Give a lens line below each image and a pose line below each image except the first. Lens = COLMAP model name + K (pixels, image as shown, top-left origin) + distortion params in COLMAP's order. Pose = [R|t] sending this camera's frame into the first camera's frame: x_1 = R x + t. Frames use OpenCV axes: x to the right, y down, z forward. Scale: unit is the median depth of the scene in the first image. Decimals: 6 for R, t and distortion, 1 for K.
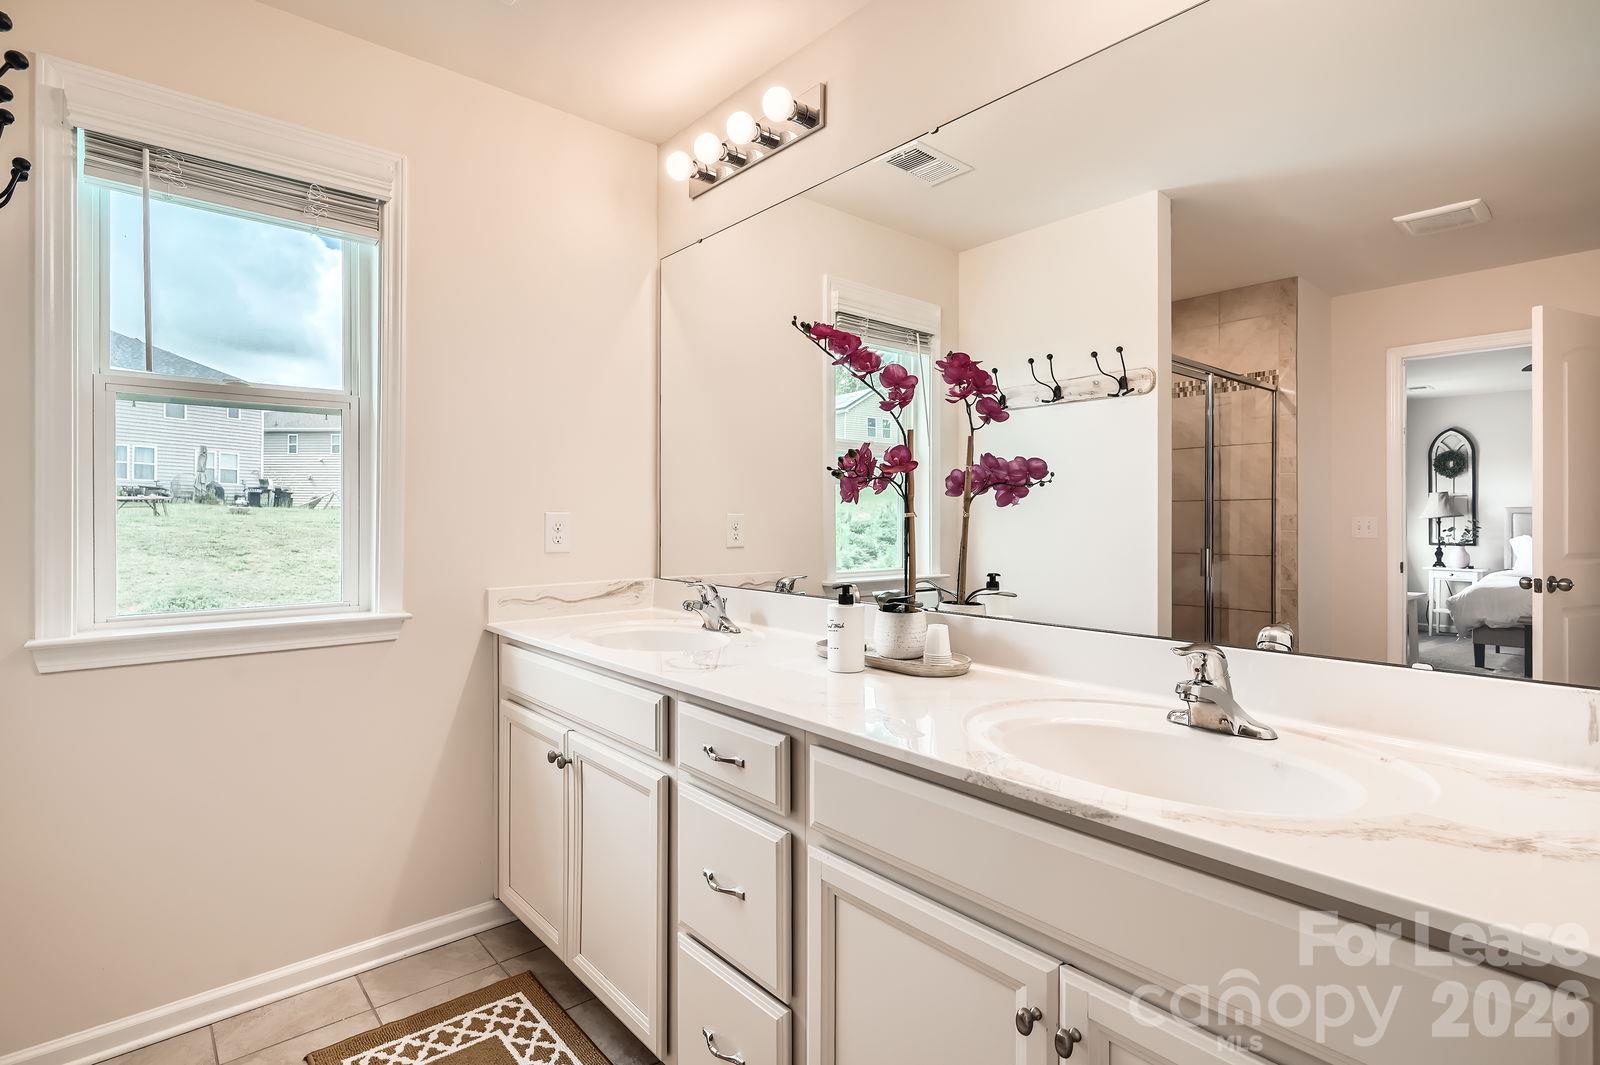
lens RADIAL K [[775.1, 0, 810.4], [0, 775.1, 516.2], [0, 0, 1]] dist [0.004832, -0.004719]
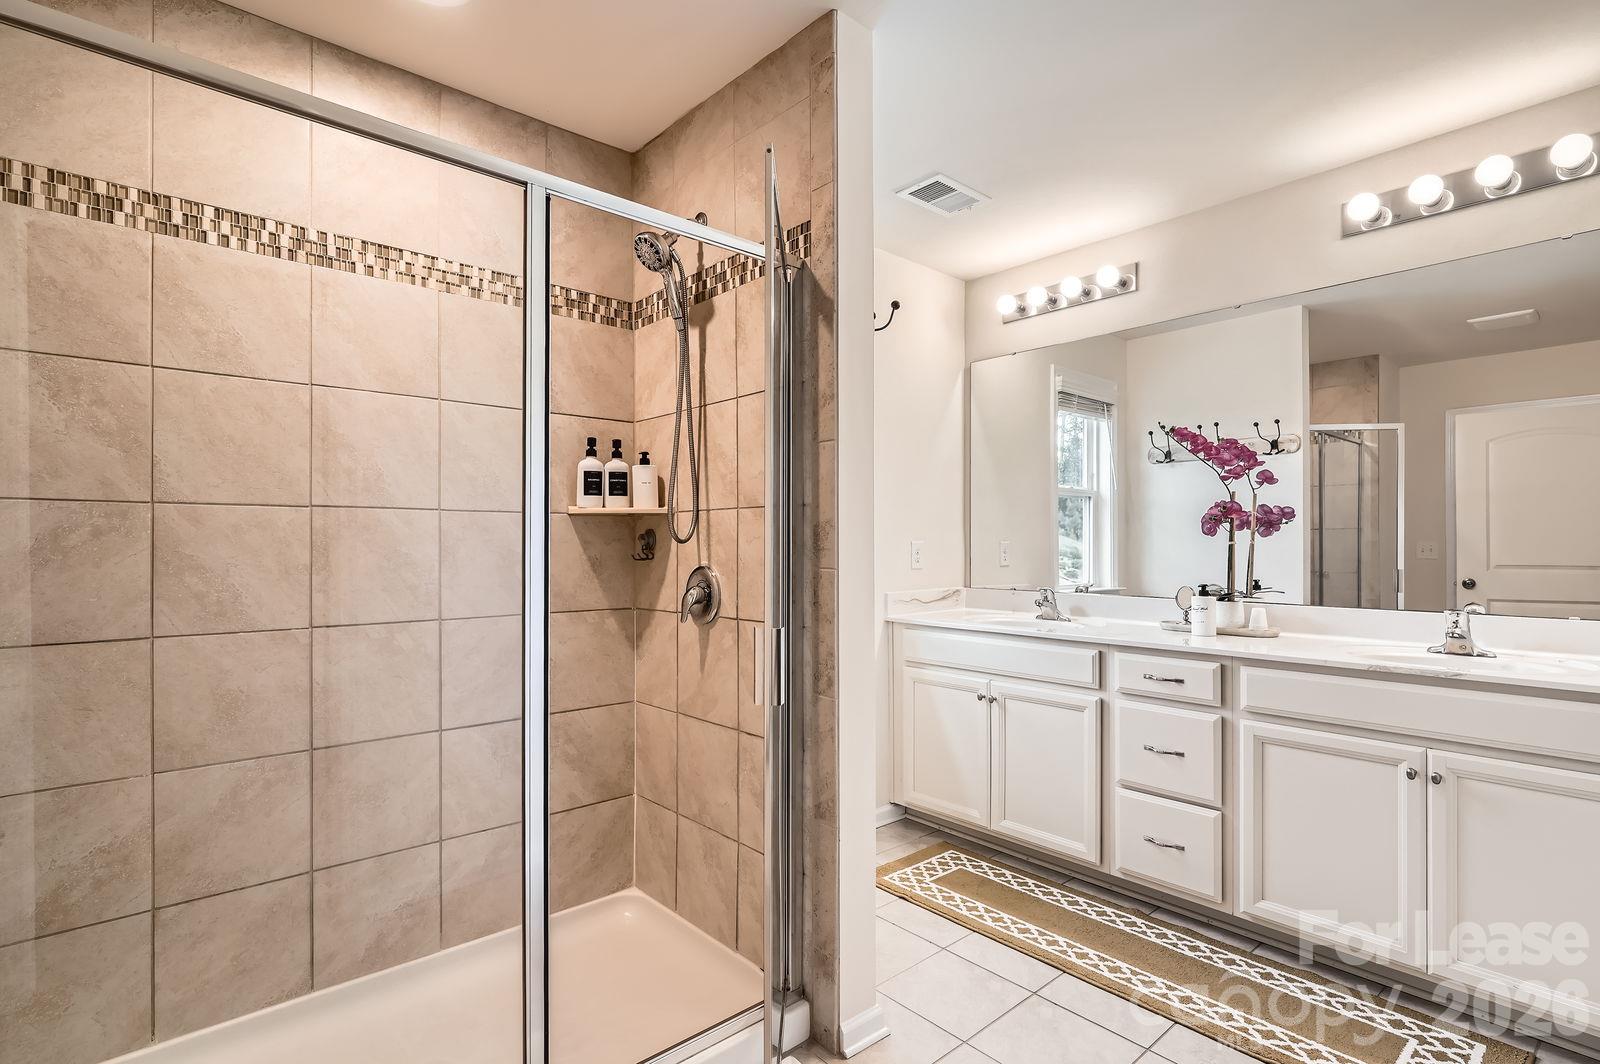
lens RADIAL K [[775.1, 0, 804.6], [0, 775.1, 543.9], [0, 0, 1]] dist [0.004832, -0.004719]
pose [[0.999938, -0.003320, 0.010627, -0.668518], [0.003299, 0.999993, 0.001958, -0.004879], [-0.010633, -0.001923, 0.999942, -0.539389]]
